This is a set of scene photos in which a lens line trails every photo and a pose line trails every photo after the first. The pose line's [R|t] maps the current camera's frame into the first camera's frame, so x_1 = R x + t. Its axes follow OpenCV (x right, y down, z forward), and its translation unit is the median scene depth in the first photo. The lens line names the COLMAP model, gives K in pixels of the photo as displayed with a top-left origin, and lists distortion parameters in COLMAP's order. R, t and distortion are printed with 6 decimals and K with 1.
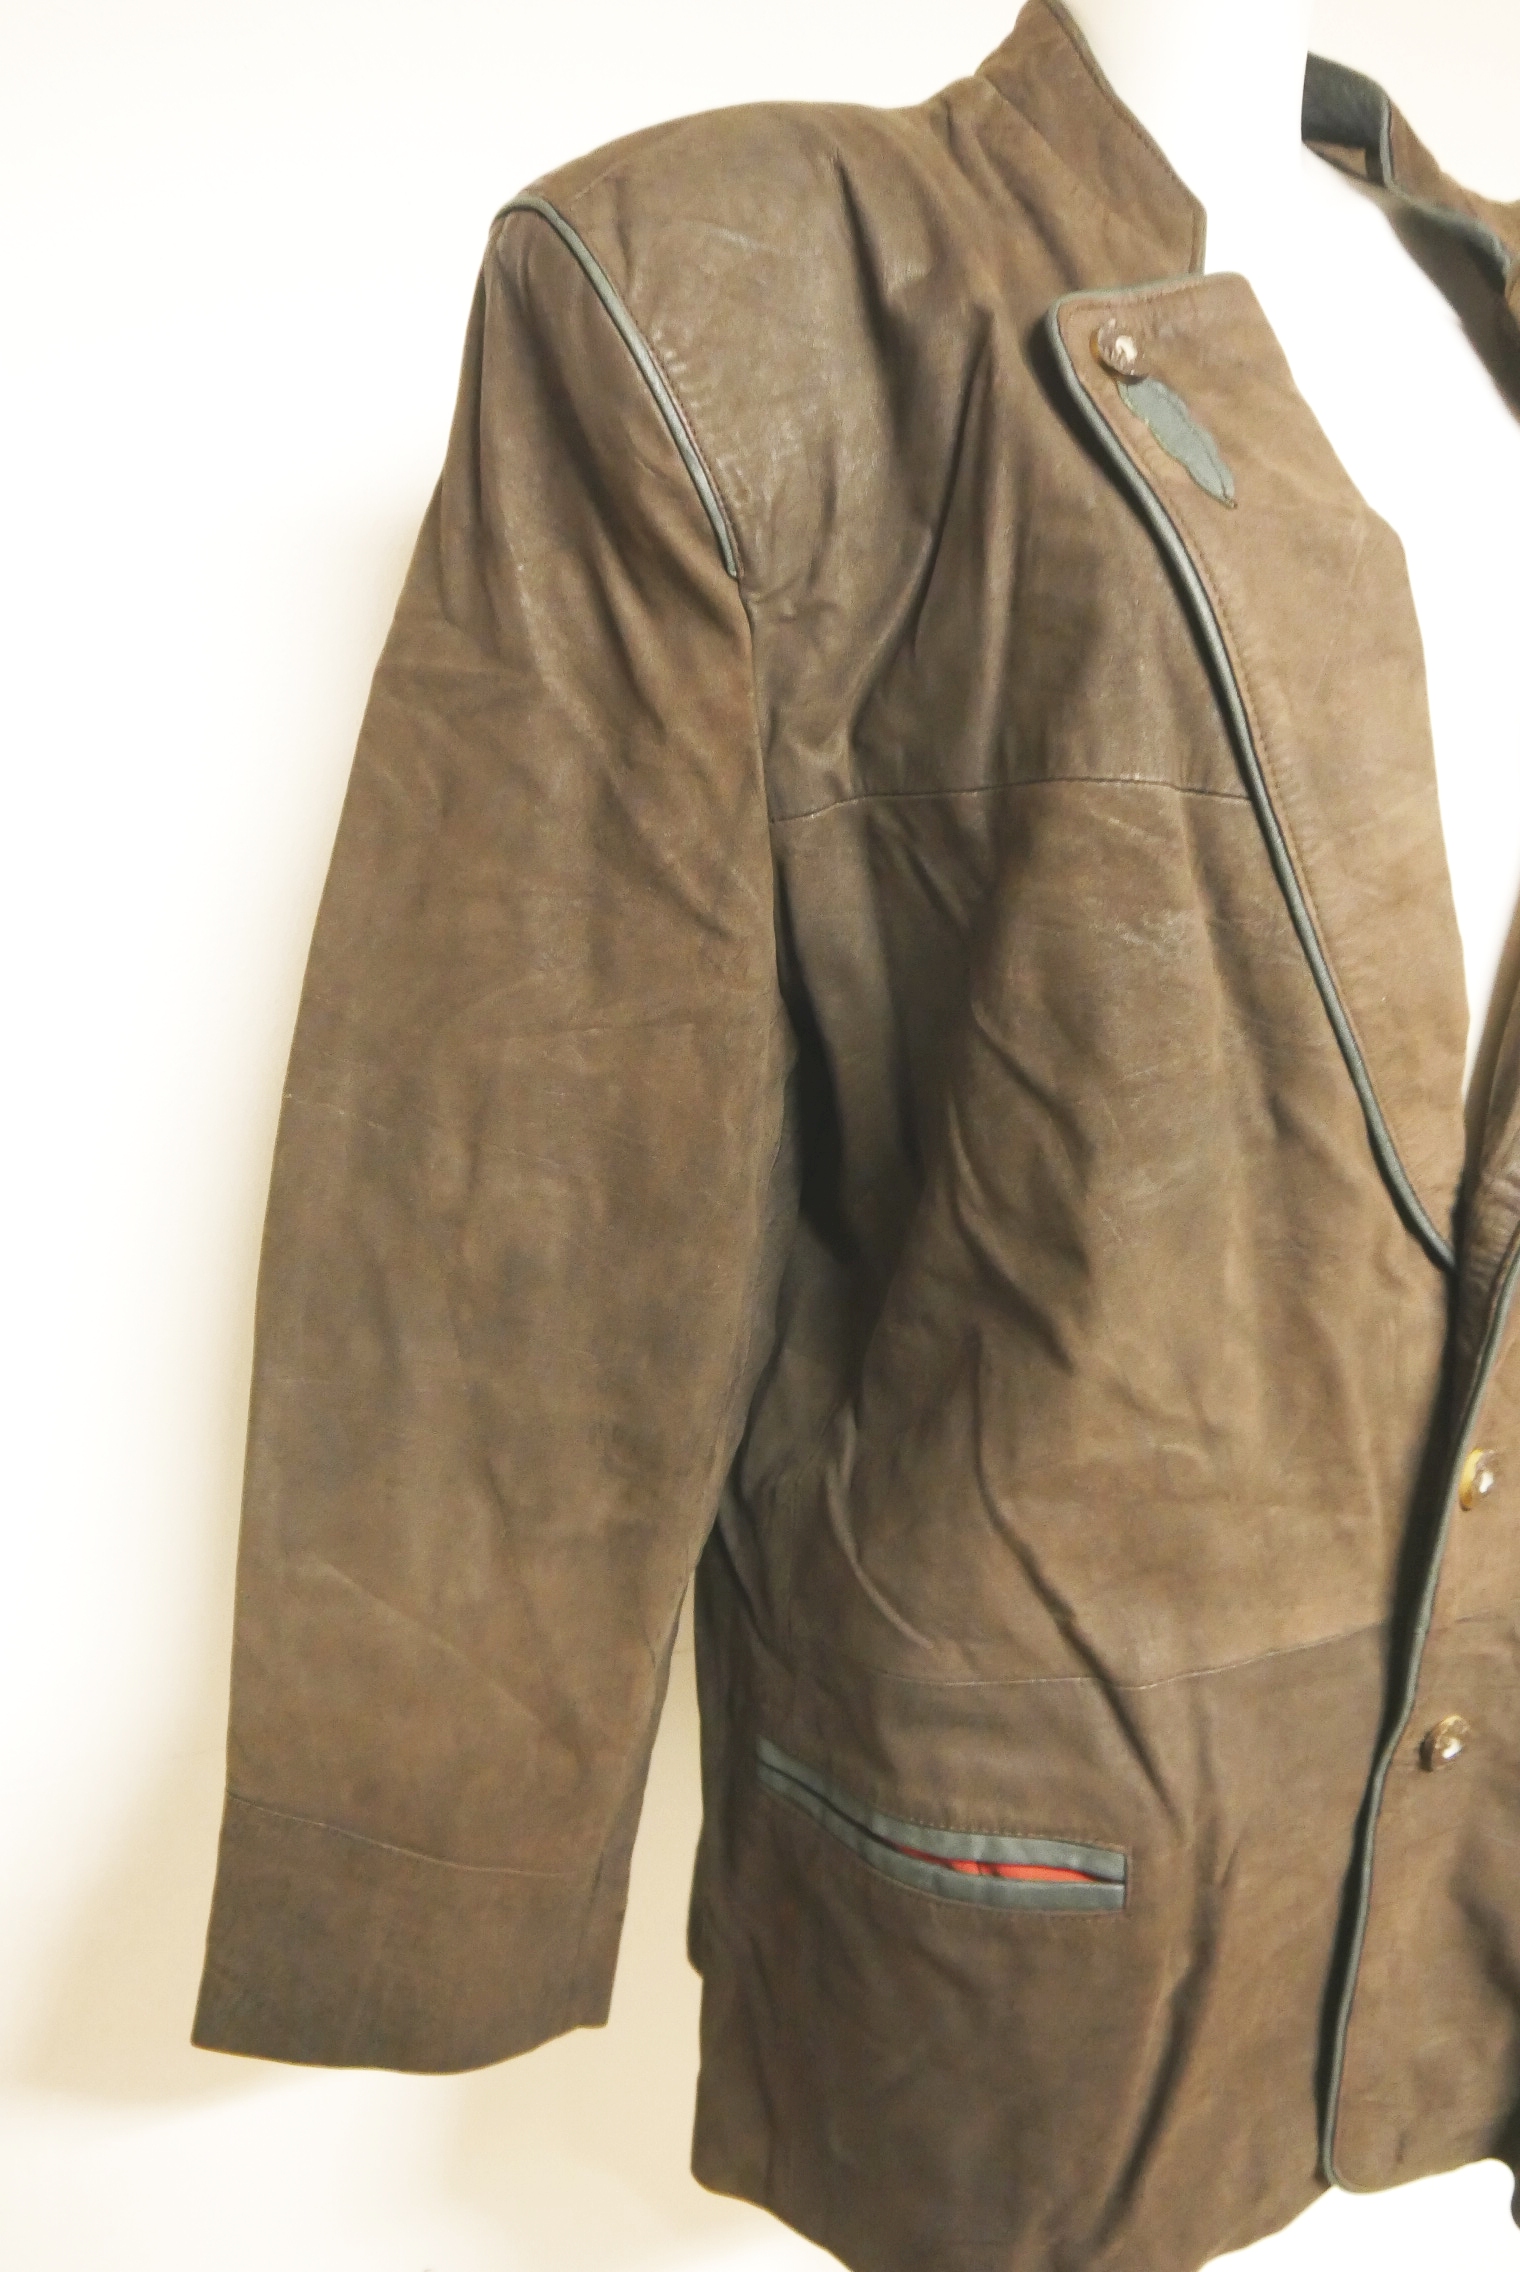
lens RADIAL K [[1833.6, 0, 760.0], [0, 1833.6, 1136.0], [0, 0, 1]] dist [-0.005473, 0.002566]
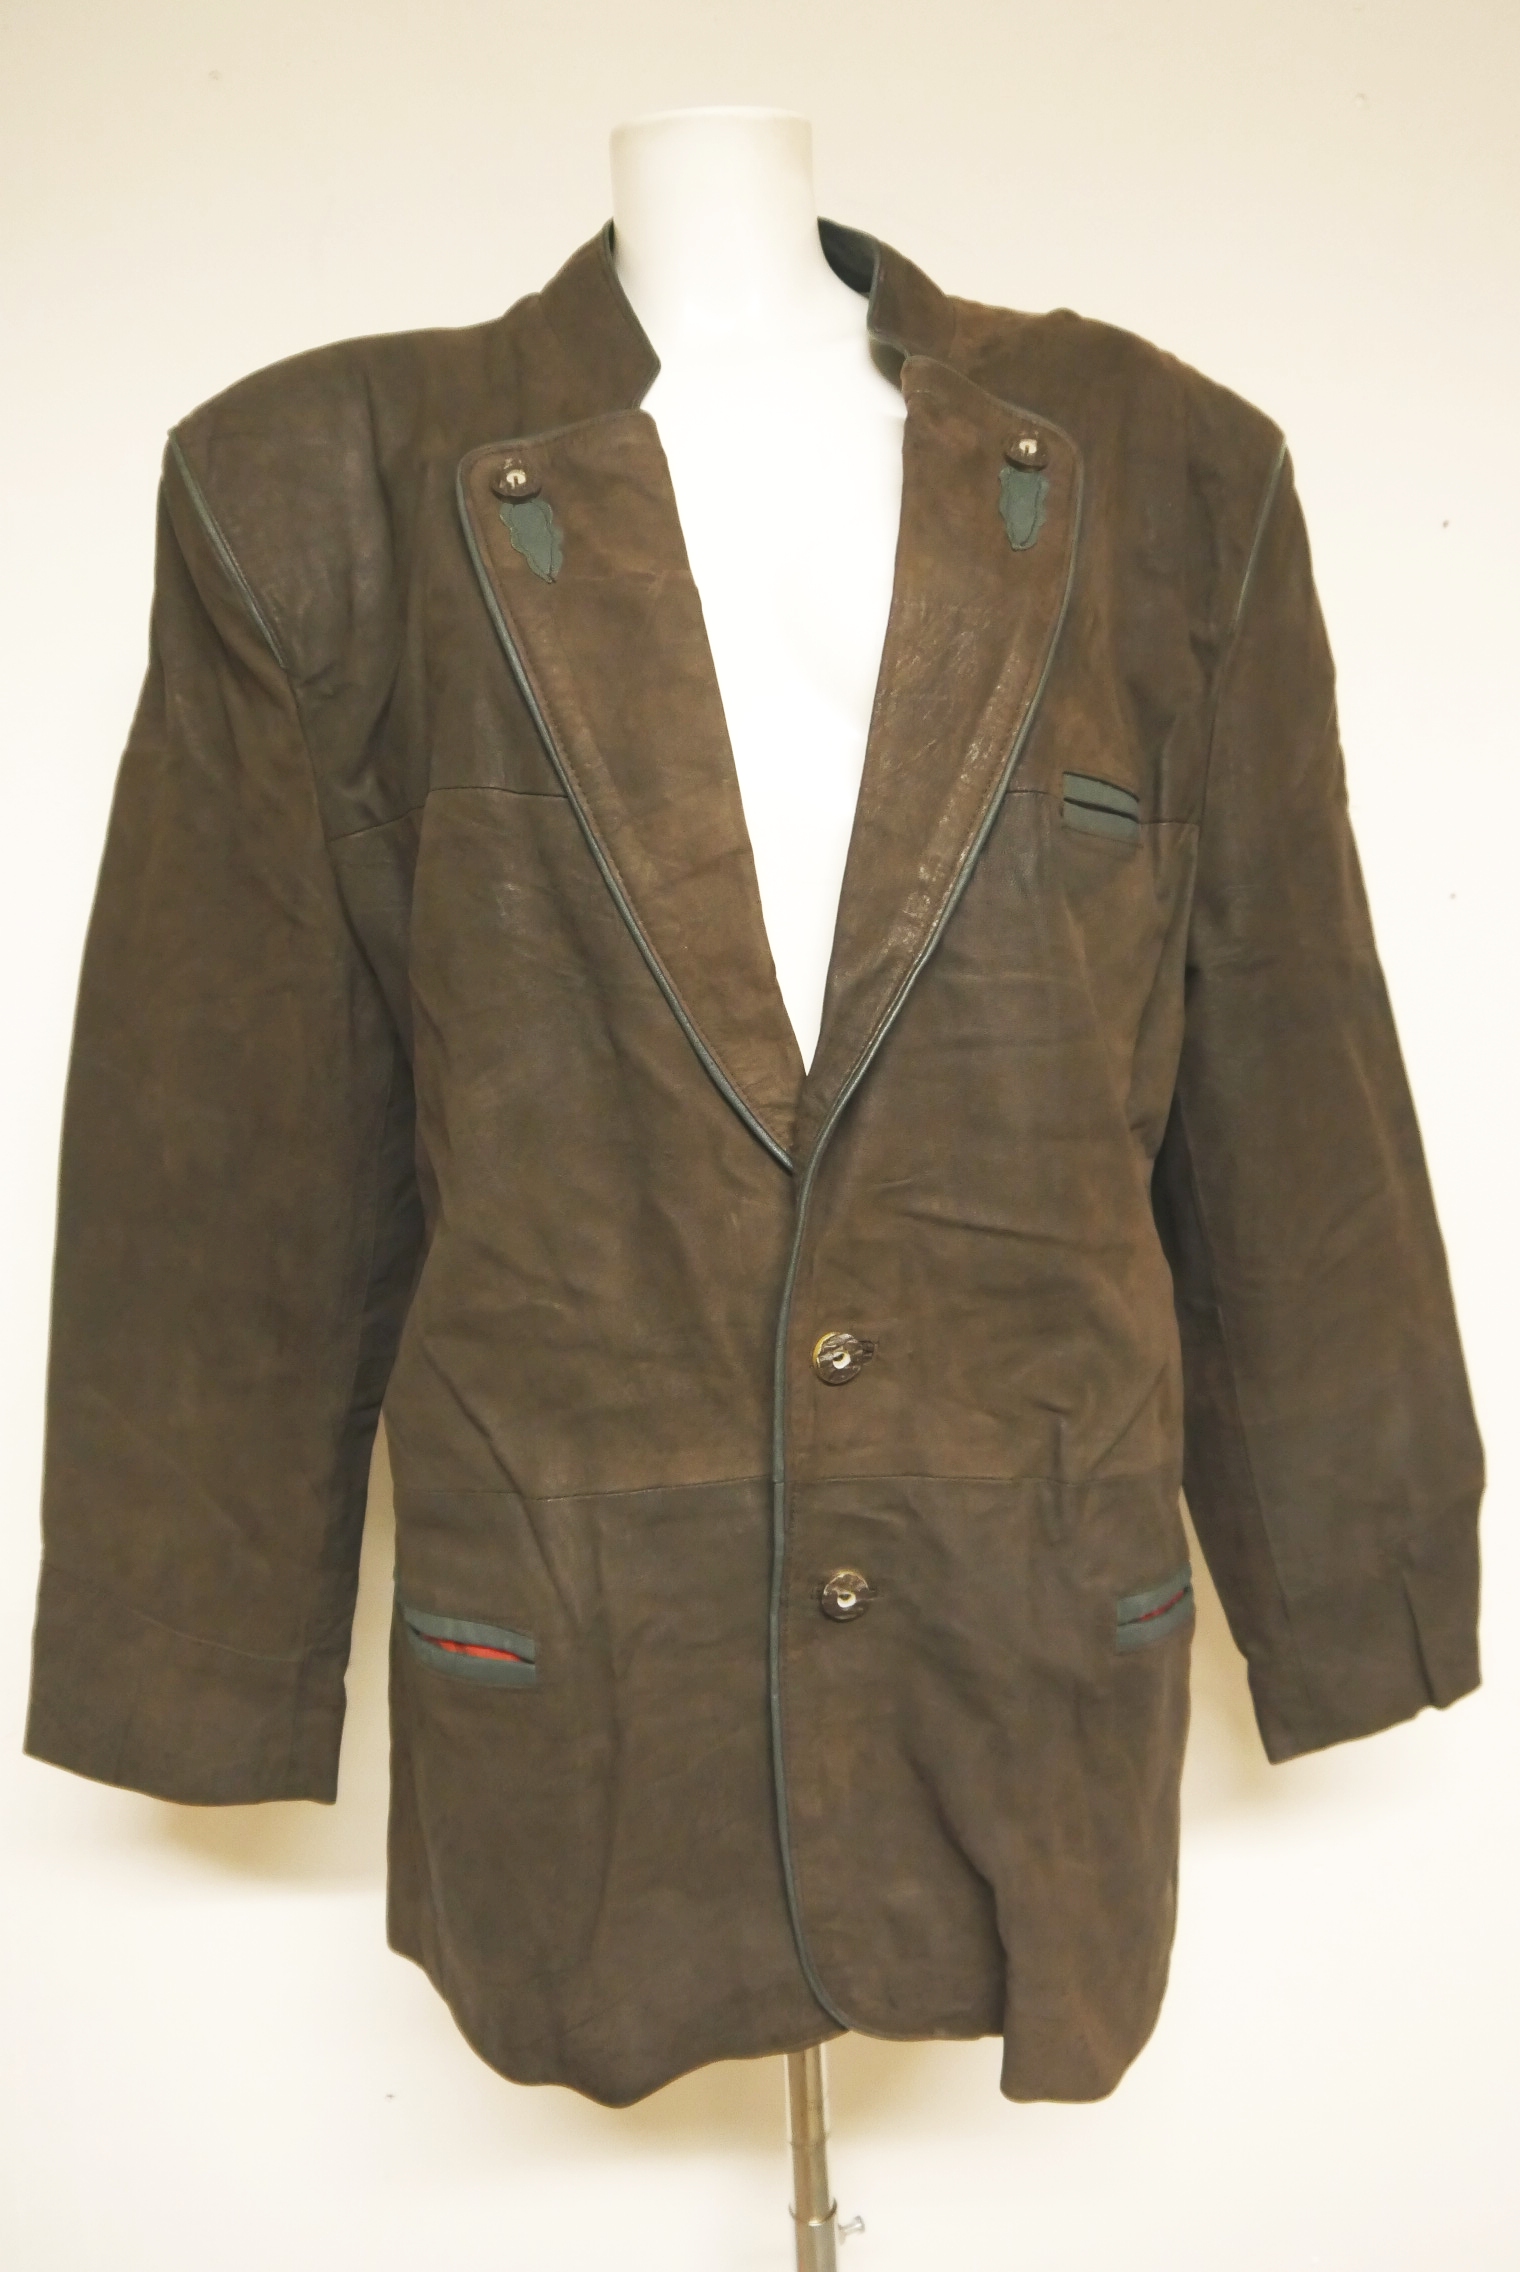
lens RADIAL K [[1944.3, 0, 756.9], [0, 1944.3, 1150.5], [0, 0, 1]] dist [-0.002201, -0.000440]
pose [[0.923073, 0.004848, -0.384595, 0.881792], [-0.039251, 0.995888, -0.081653, 0.168692], [0.382618, 0.090467, 0.919467, -0.200151]]
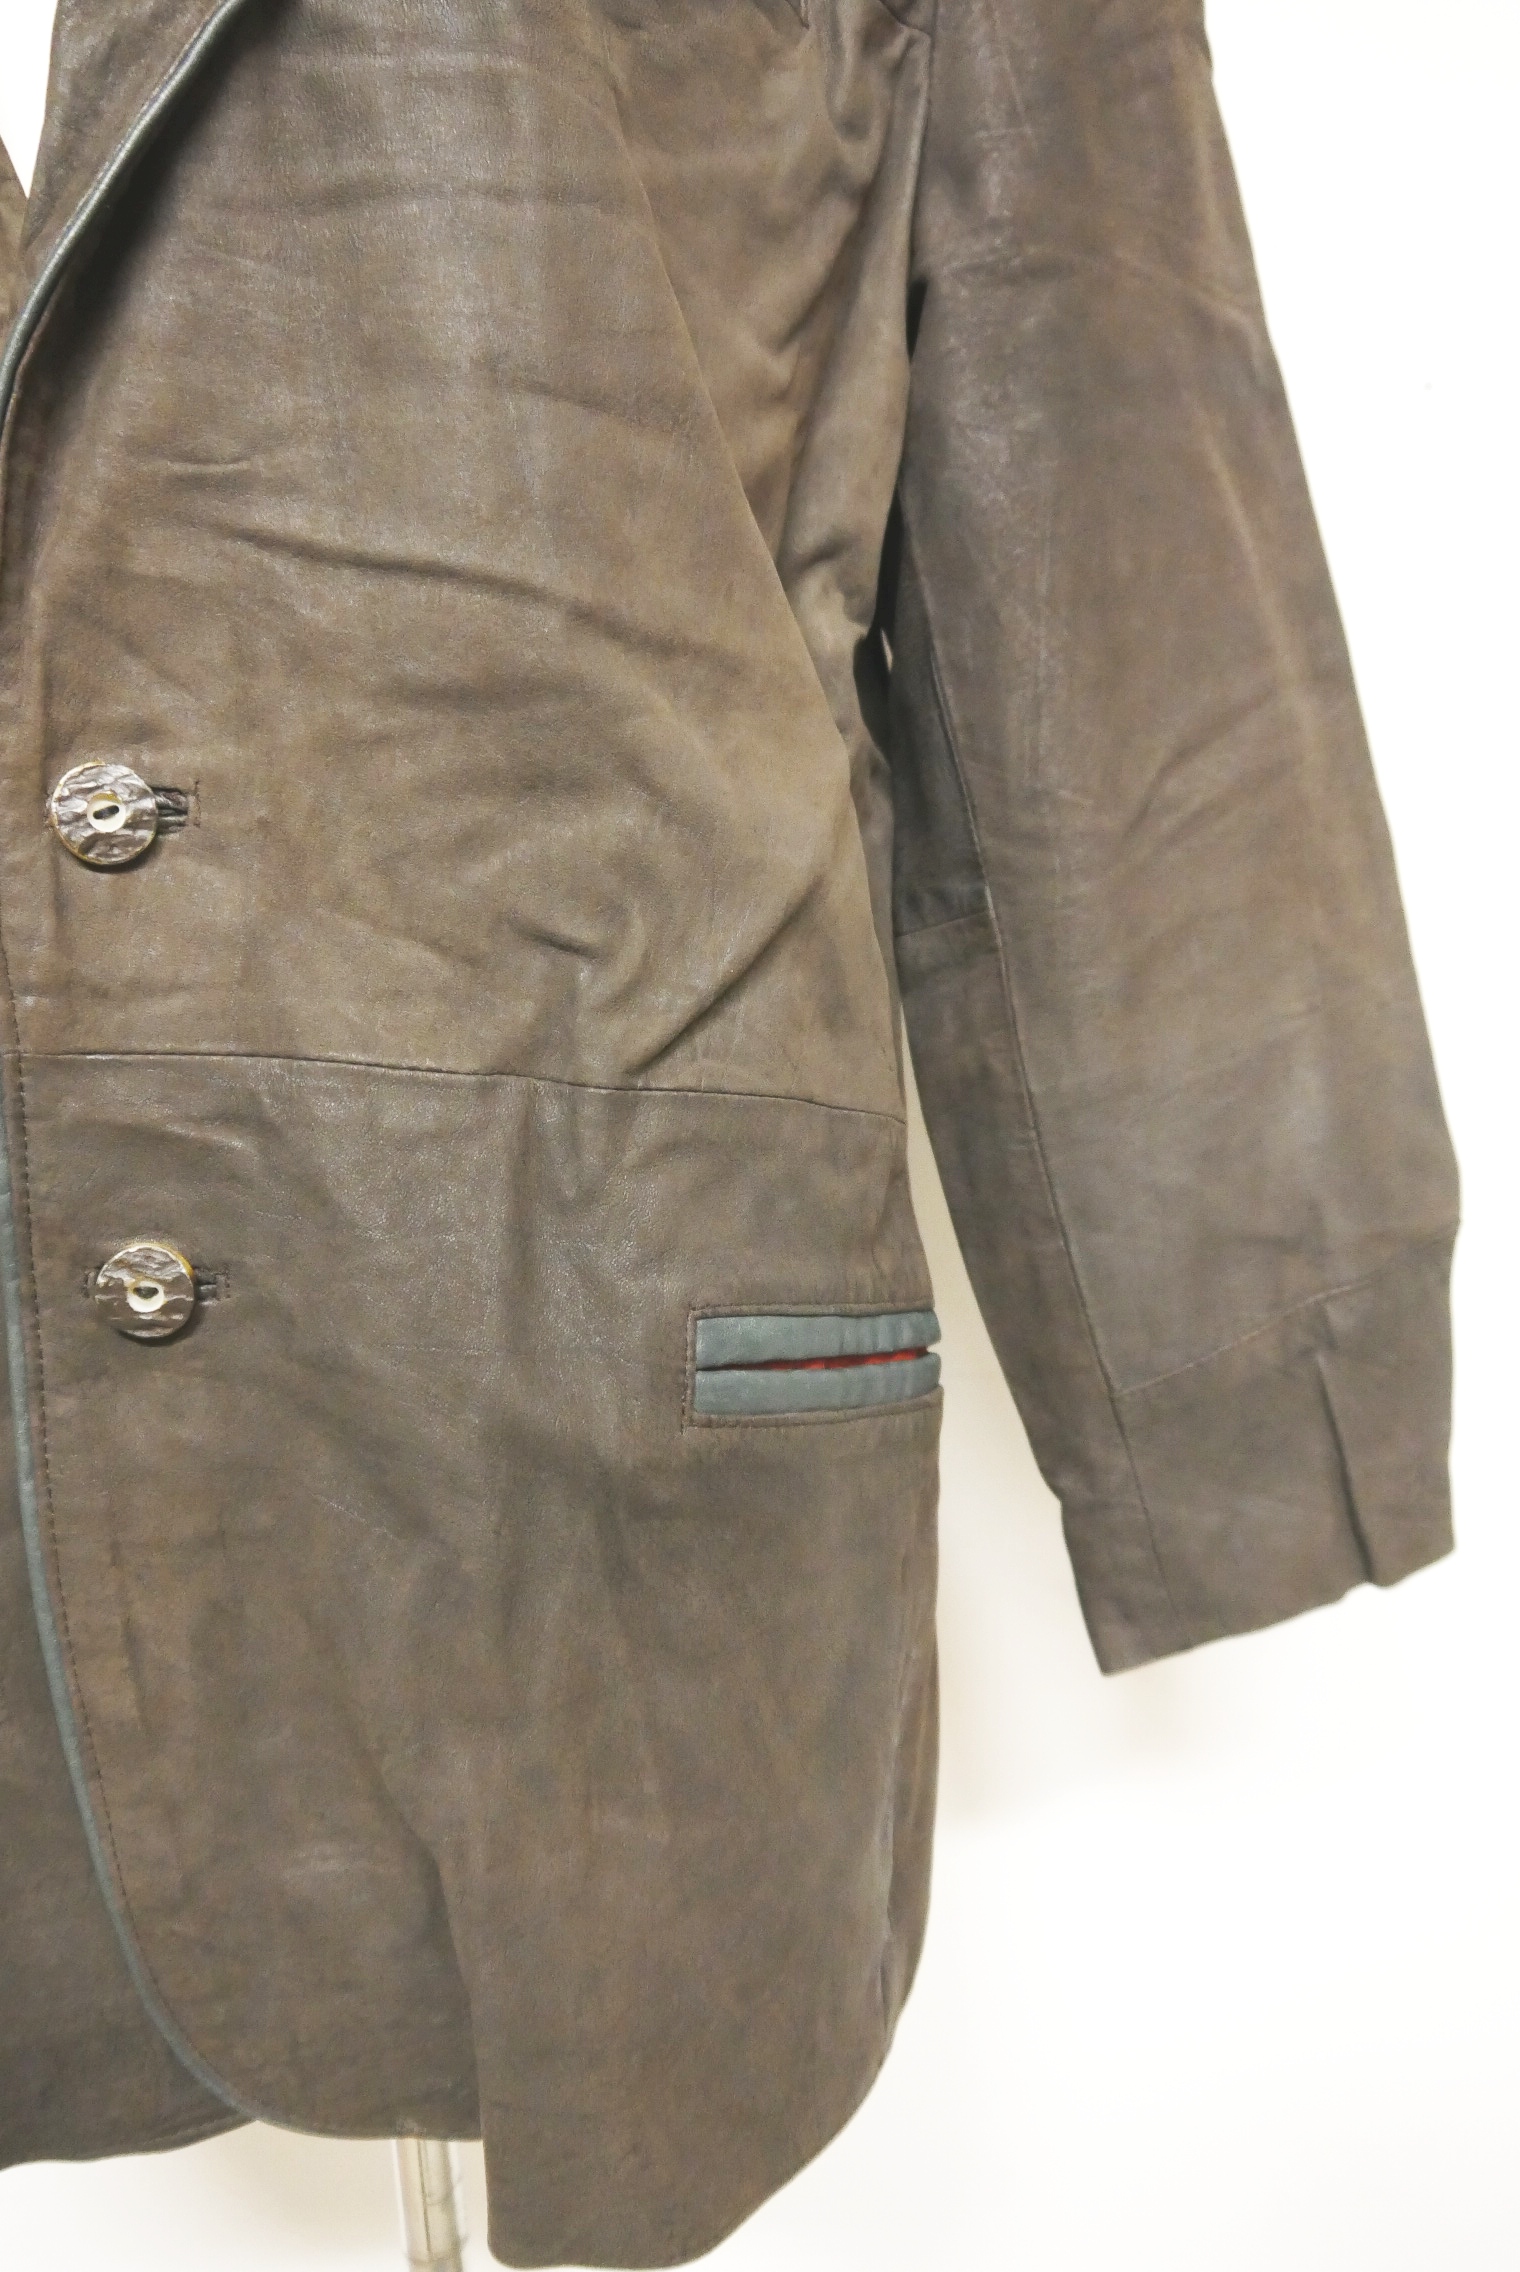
lens RADIAL K [[1833.6, 0, 760.0], [0, 1833.6, 1136.0], [0, 0, 1]] dist [-0.005473, 0.002566]
pose [[0.897352, -0.001349, -0.441312, 0.914325], [-0.046970, 0.994023, -0.098547, 0.374995], [0.438808, 0.109160, 0.891926, 0.640184]]
